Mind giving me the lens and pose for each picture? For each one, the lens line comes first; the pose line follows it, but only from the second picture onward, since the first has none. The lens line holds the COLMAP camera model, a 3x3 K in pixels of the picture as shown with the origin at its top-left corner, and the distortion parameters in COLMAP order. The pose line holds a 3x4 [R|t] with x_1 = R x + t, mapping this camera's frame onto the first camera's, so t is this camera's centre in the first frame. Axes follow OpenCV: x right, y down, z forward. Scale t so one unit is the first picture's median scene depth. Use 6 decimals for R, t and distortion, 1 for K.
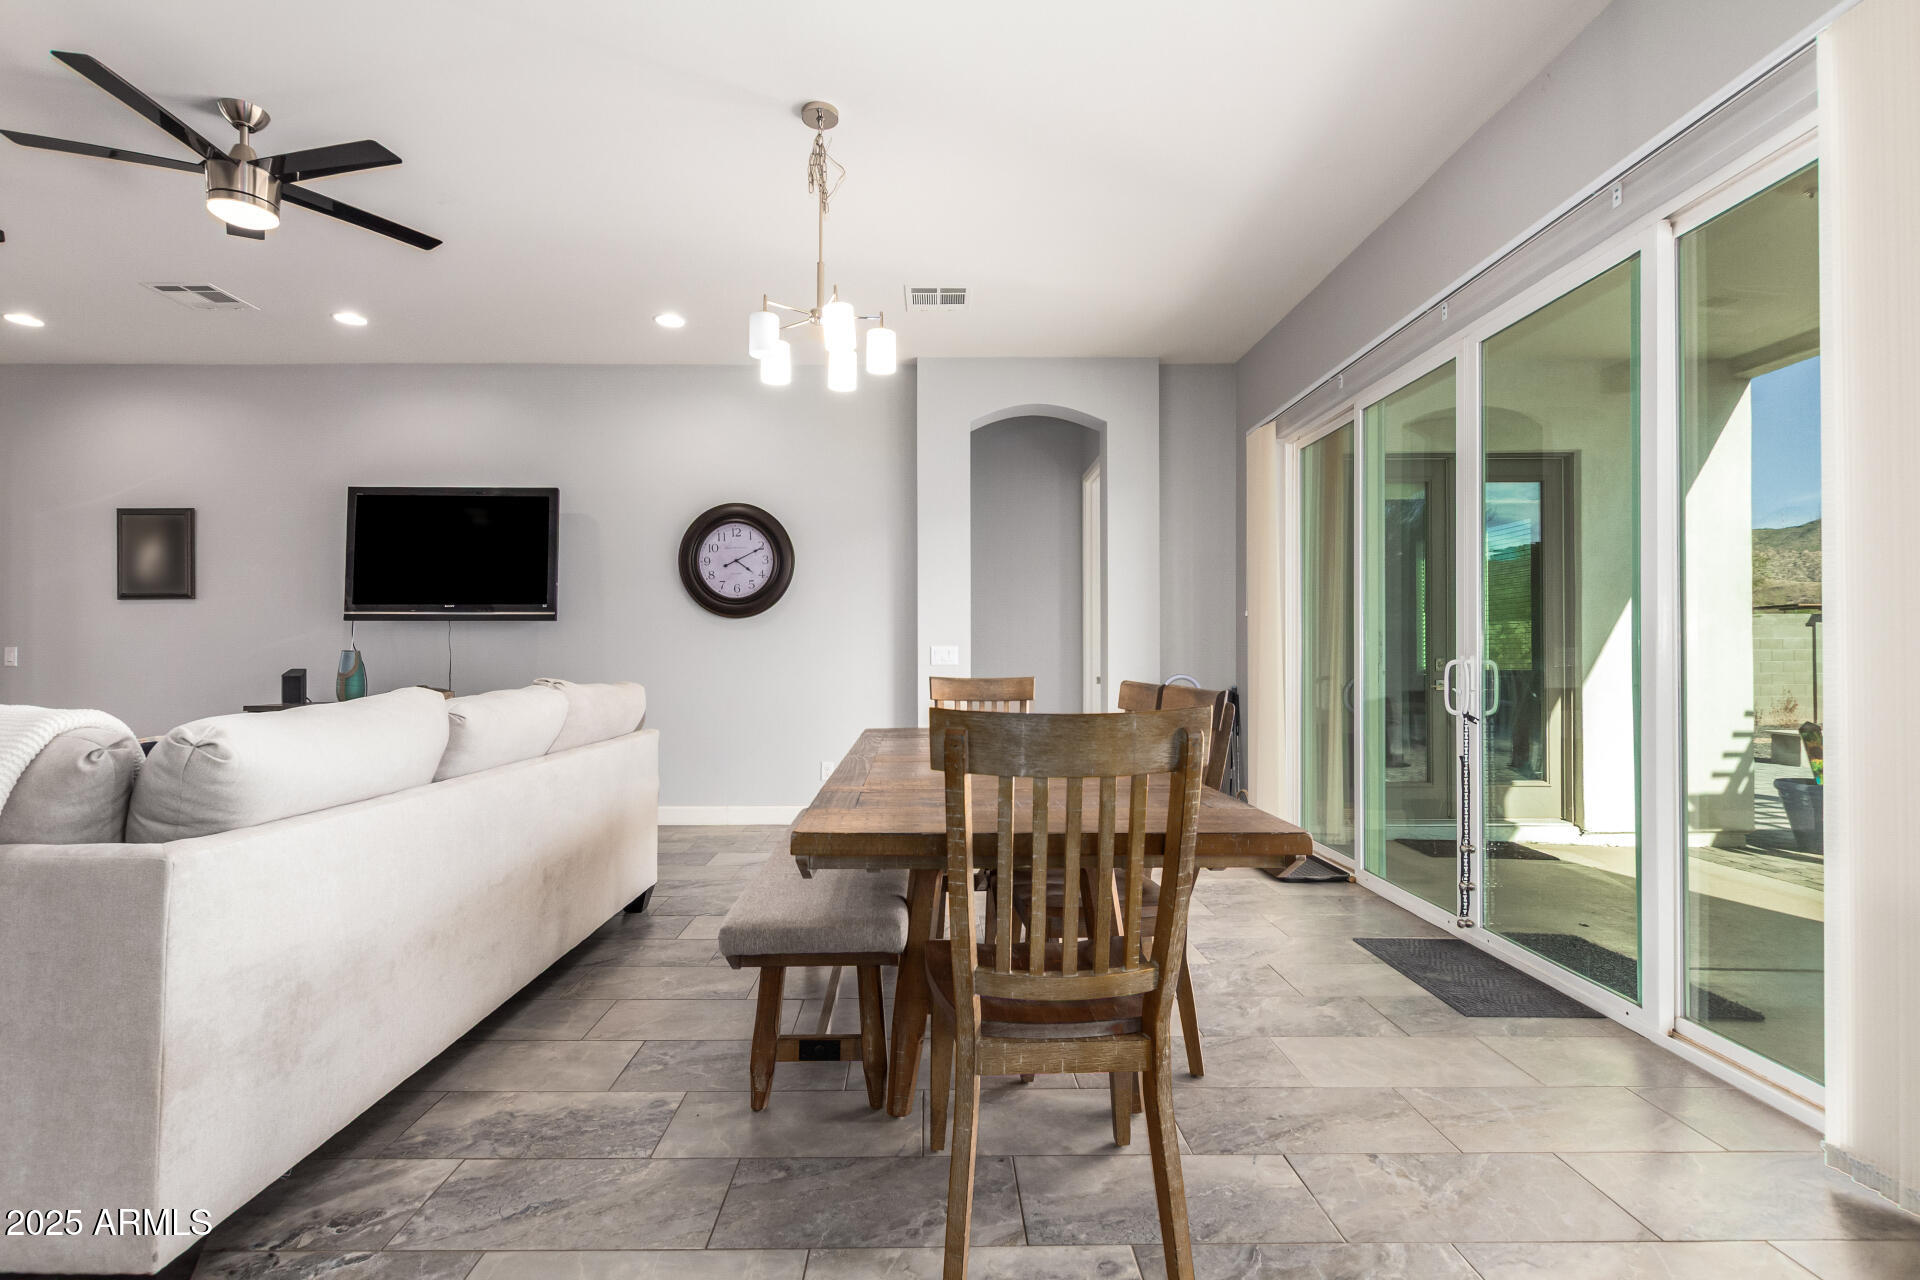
lens RADIAL K [[880.8, 0, 948.5], [0, 880.8, 651.4], [0, 0, 1]] dist [0.007364, -0.004226]
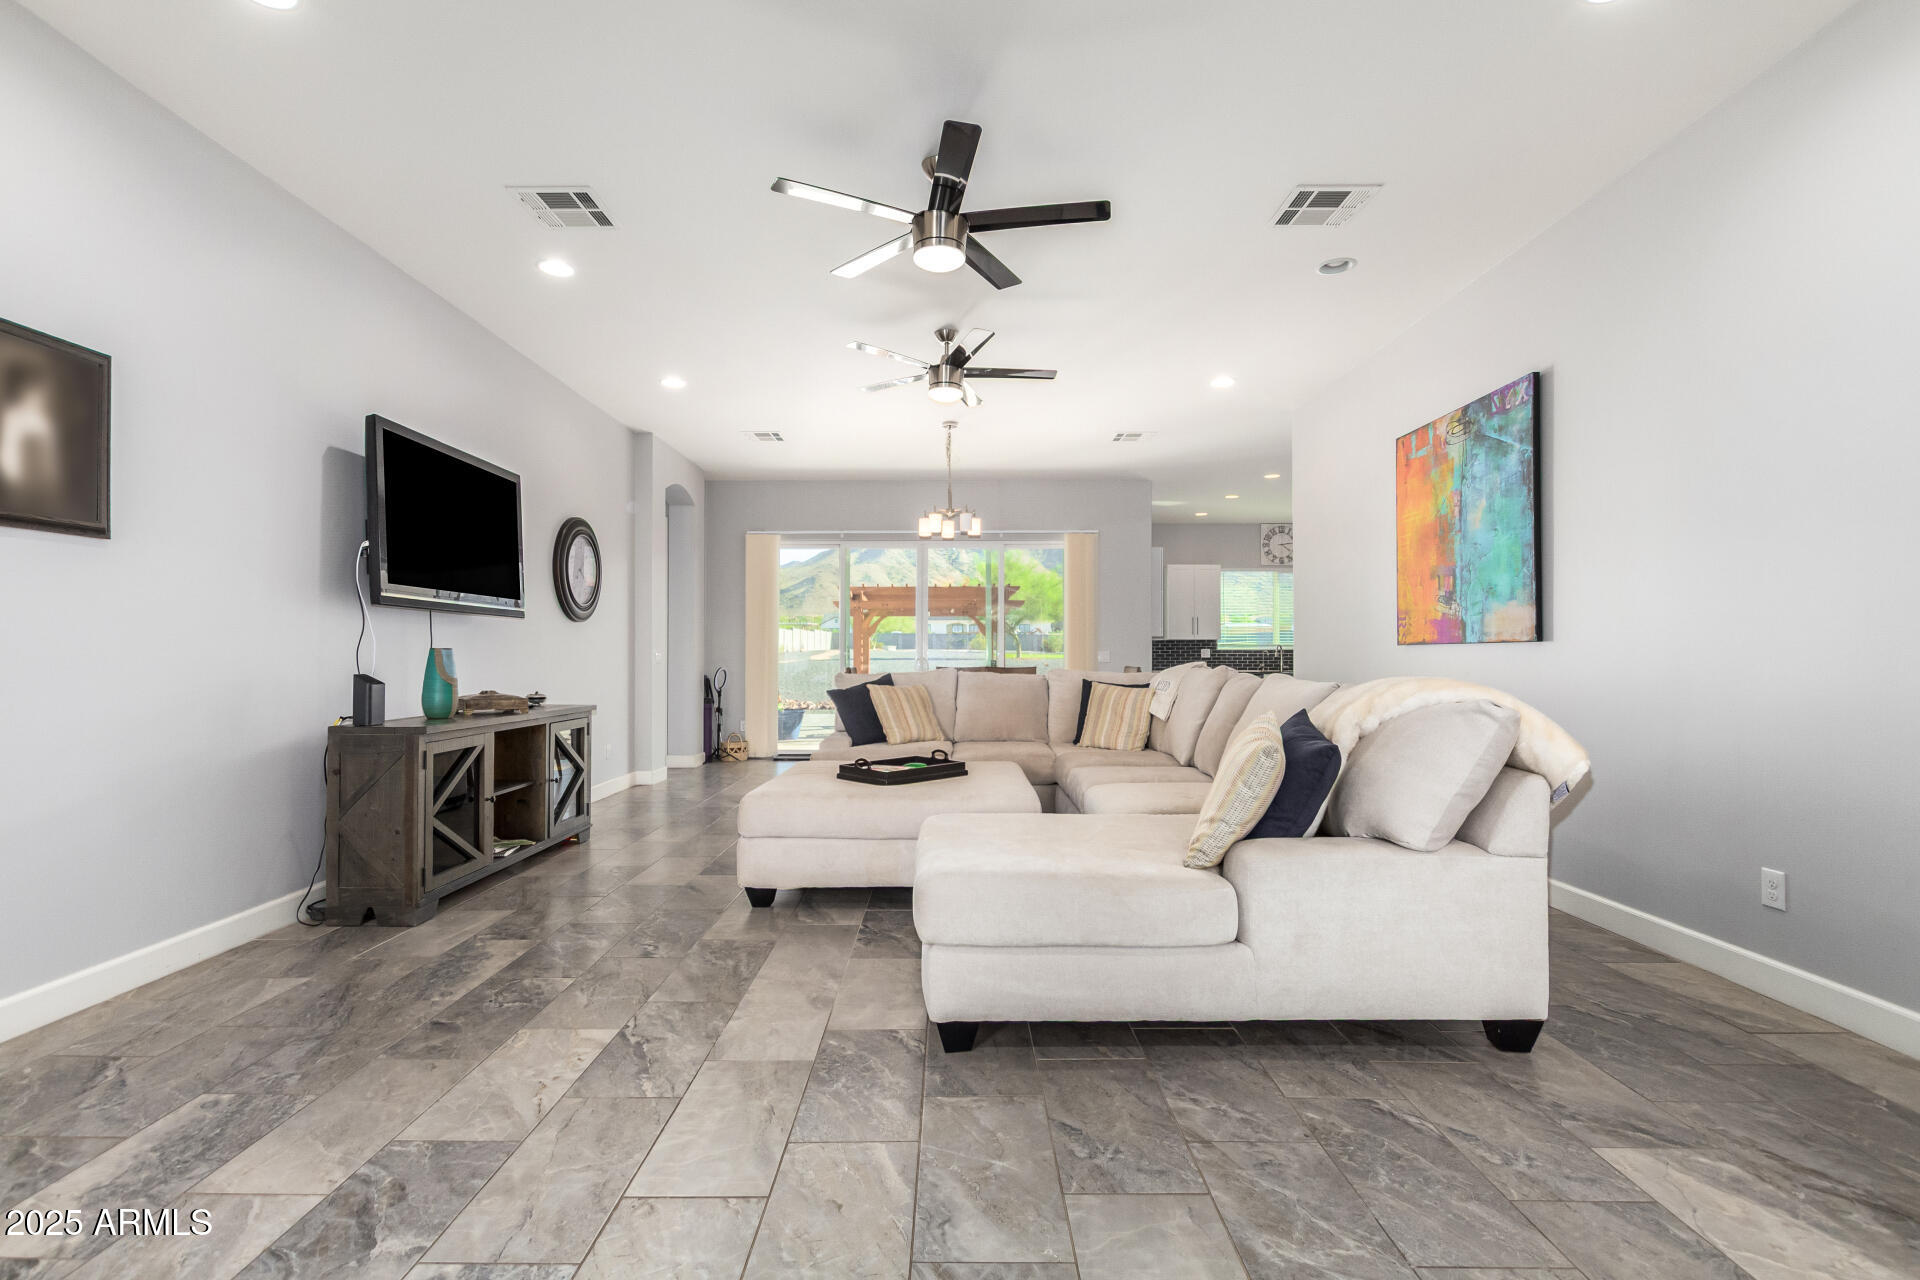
lens RADIAL K [[880.8, 0, 955.2], [0, 880.8, 656.4], [0, 0, 1]] dist [0.007364, -0.004226]
pose [[0.014469, 0.001776, 0.999894, -2.488420], [-0.007102, 0.999973, -0.001673, 0.009255], [-0.999870, -0.007077, 0.014481, 0.966721]]
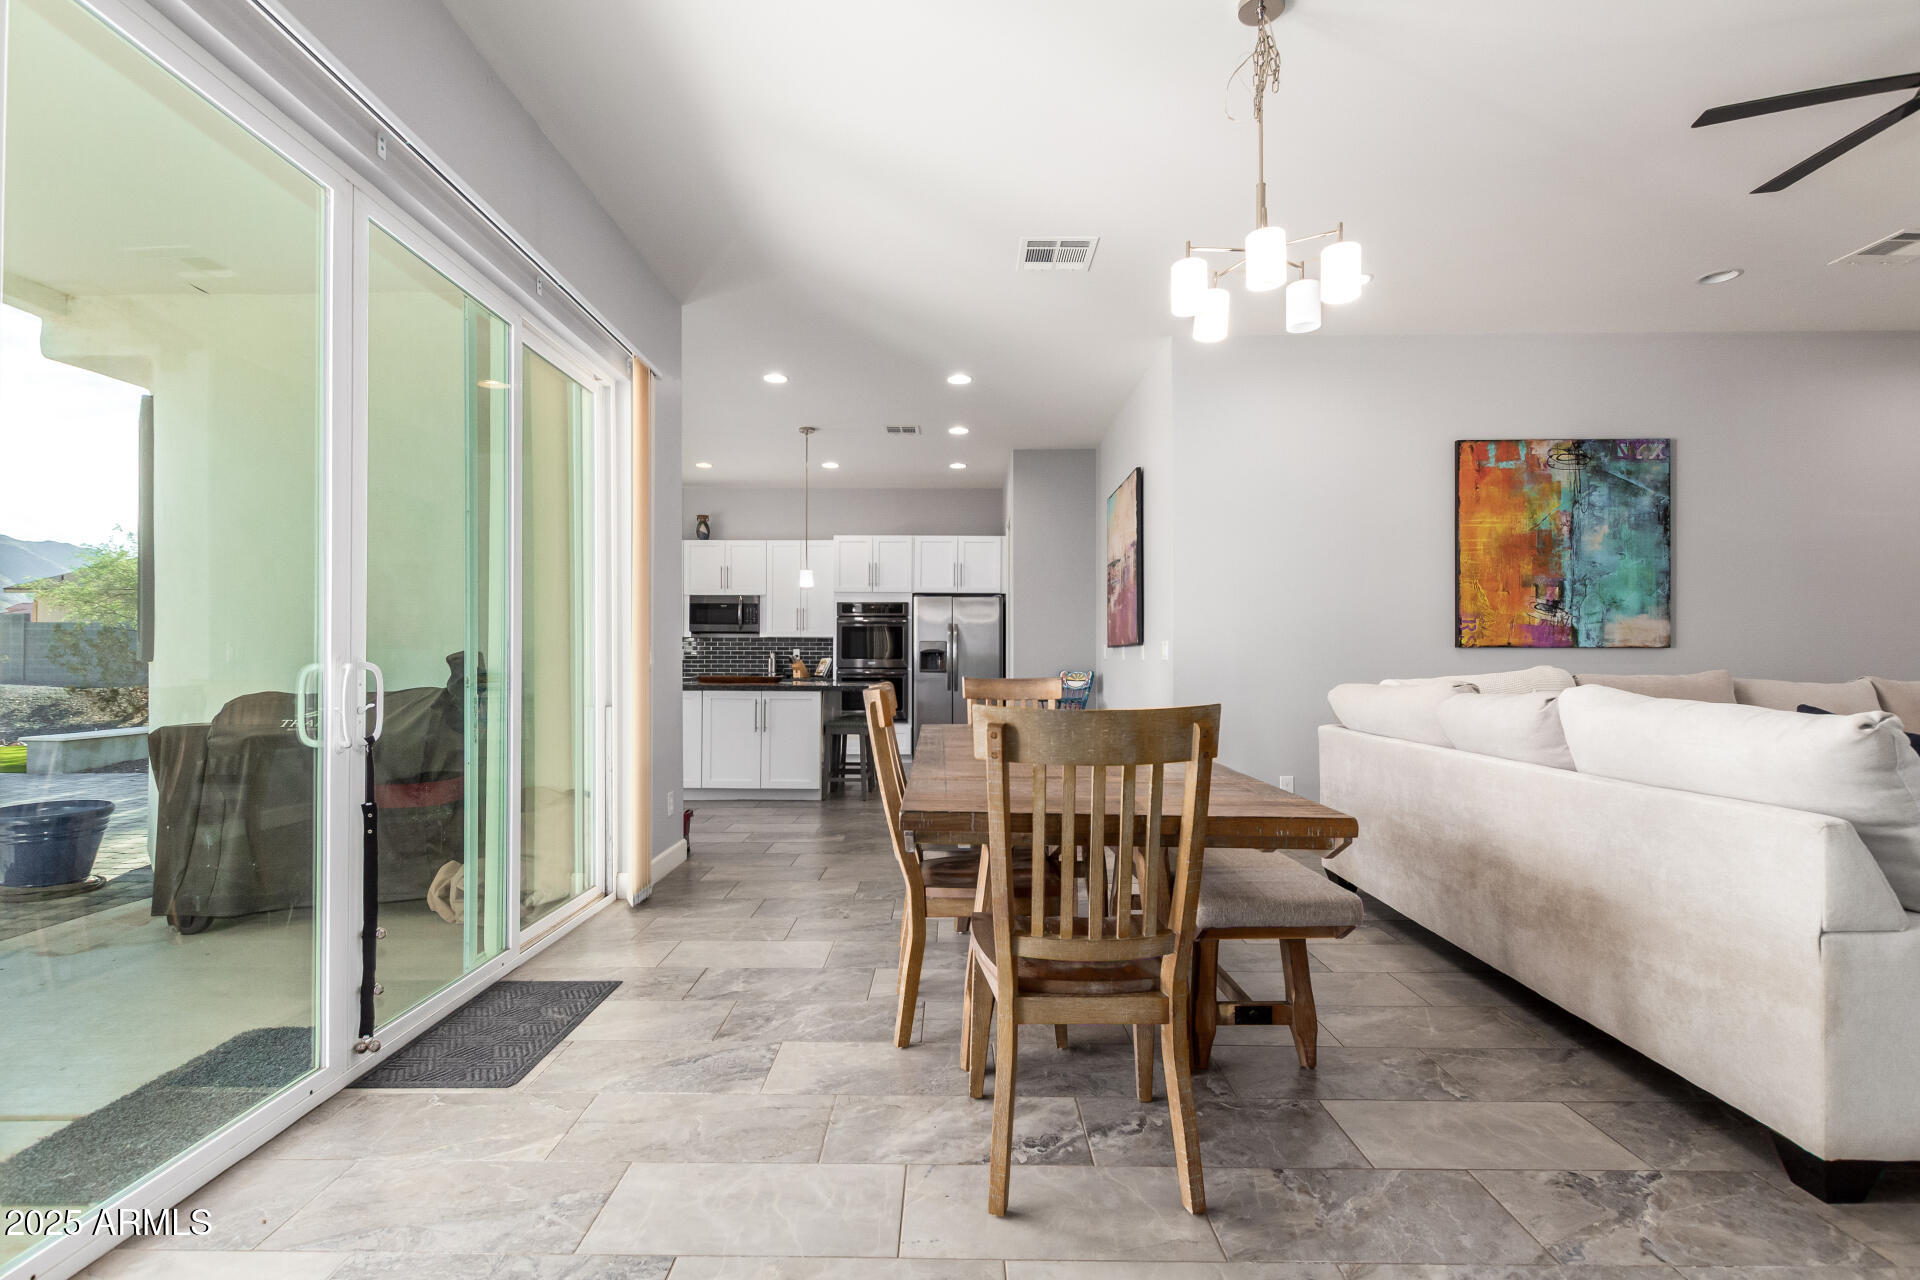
lens RADIAL K [[880.8, 0, 922.5], [0, 880.8, 652.2], [0, 0, 1]] dist [0.007364, -0.004226]
pose [[-0.998547, 0.000482, 0.053884, 0.132038], [-0.000291, 0.999897, -0.014337, 0.011678], [-0.053885, -0.014332, -0.998444, 1.875683]]
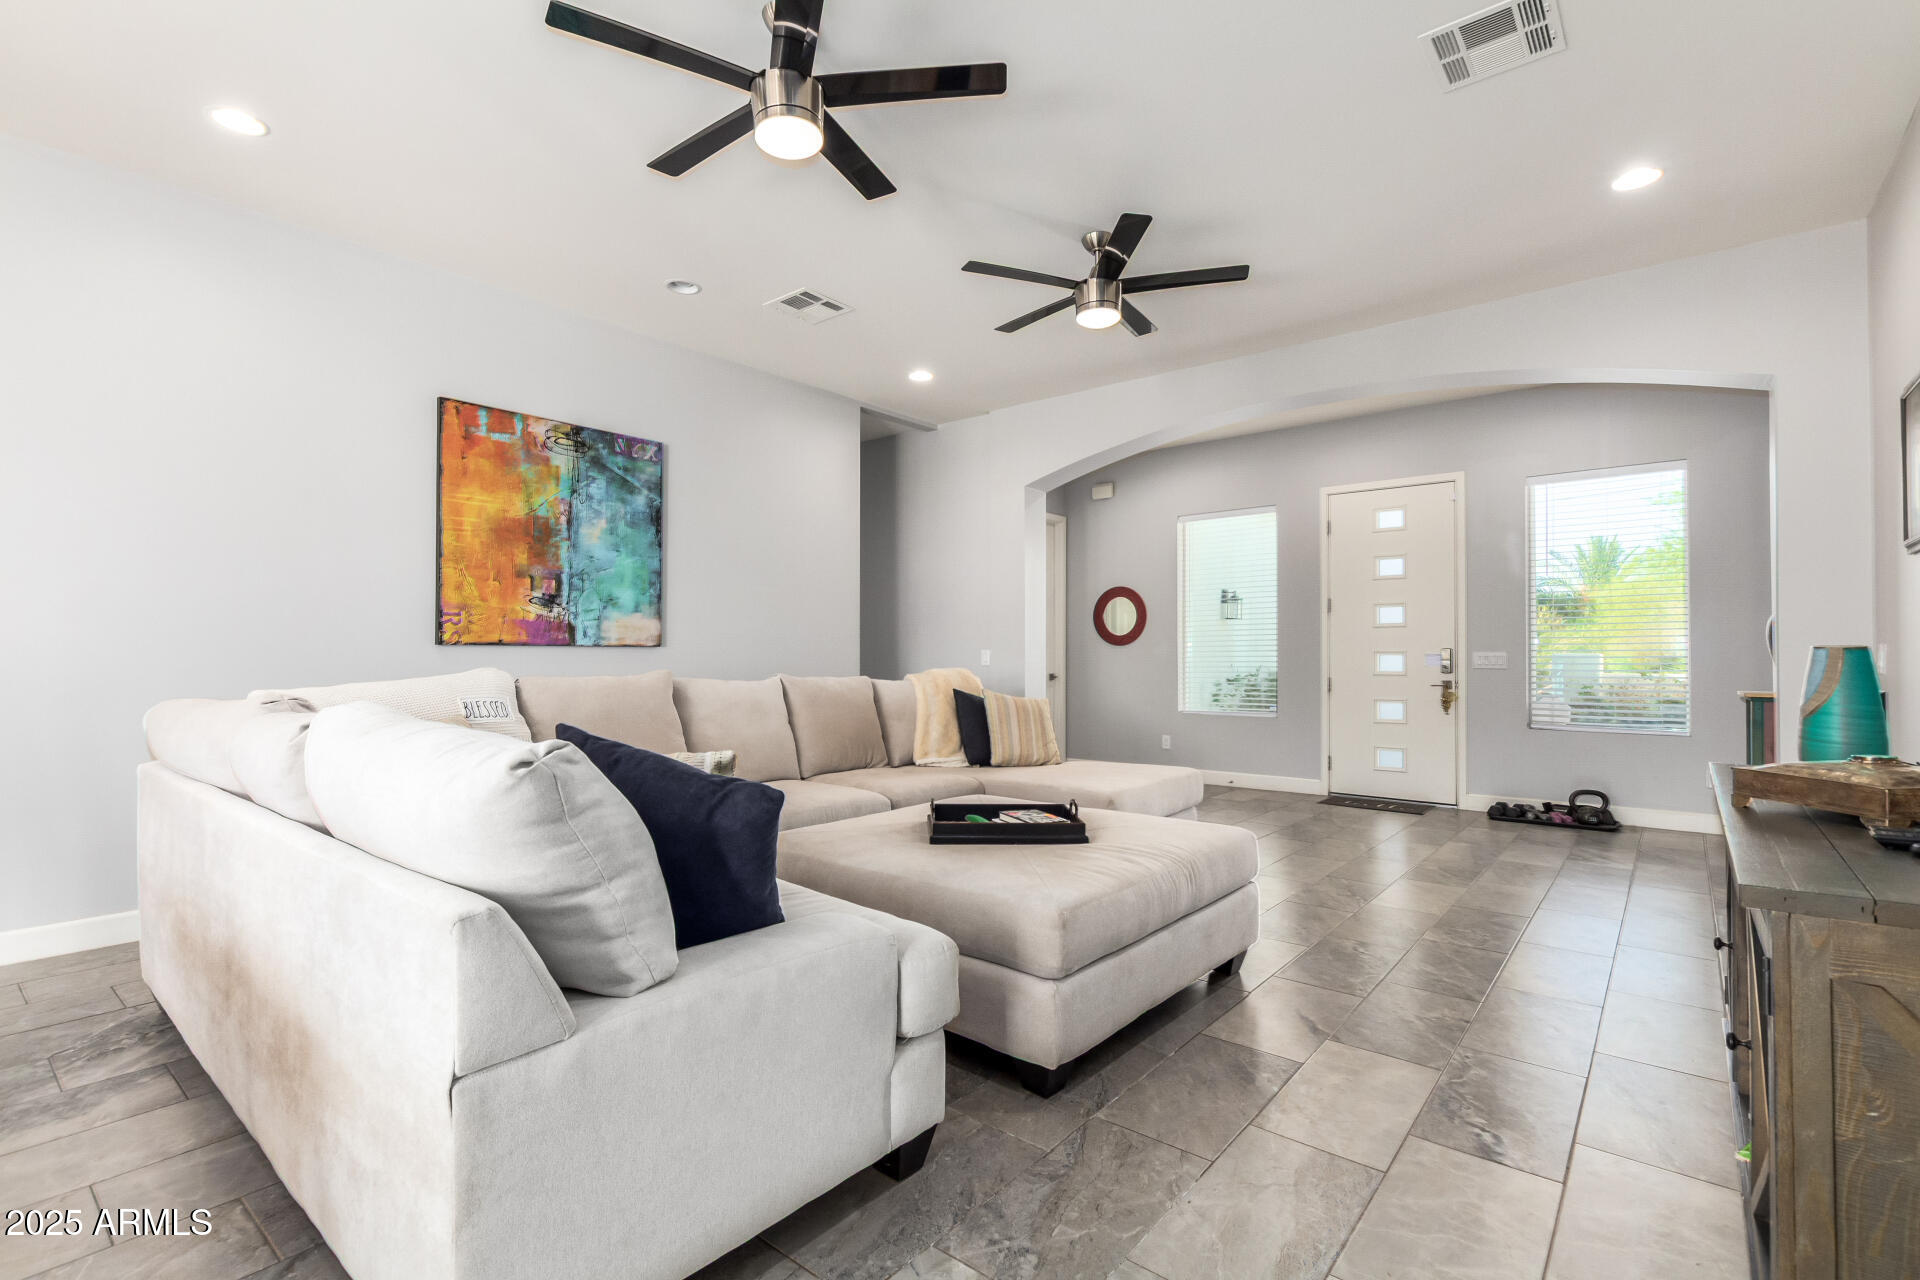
lens RADIAL K [[880.8, 0, 962.2], [0, 880.8, 644.0], [0, 0, 1]] dist [0.007364, -0.004226]
pose [[-0.650662, -0.009199, -0.759312, -0.270892], [0.003965, 0.999872, -0.015510, 0.002671], [0.759357, -0.013102, -0.650542, 1.688586]]
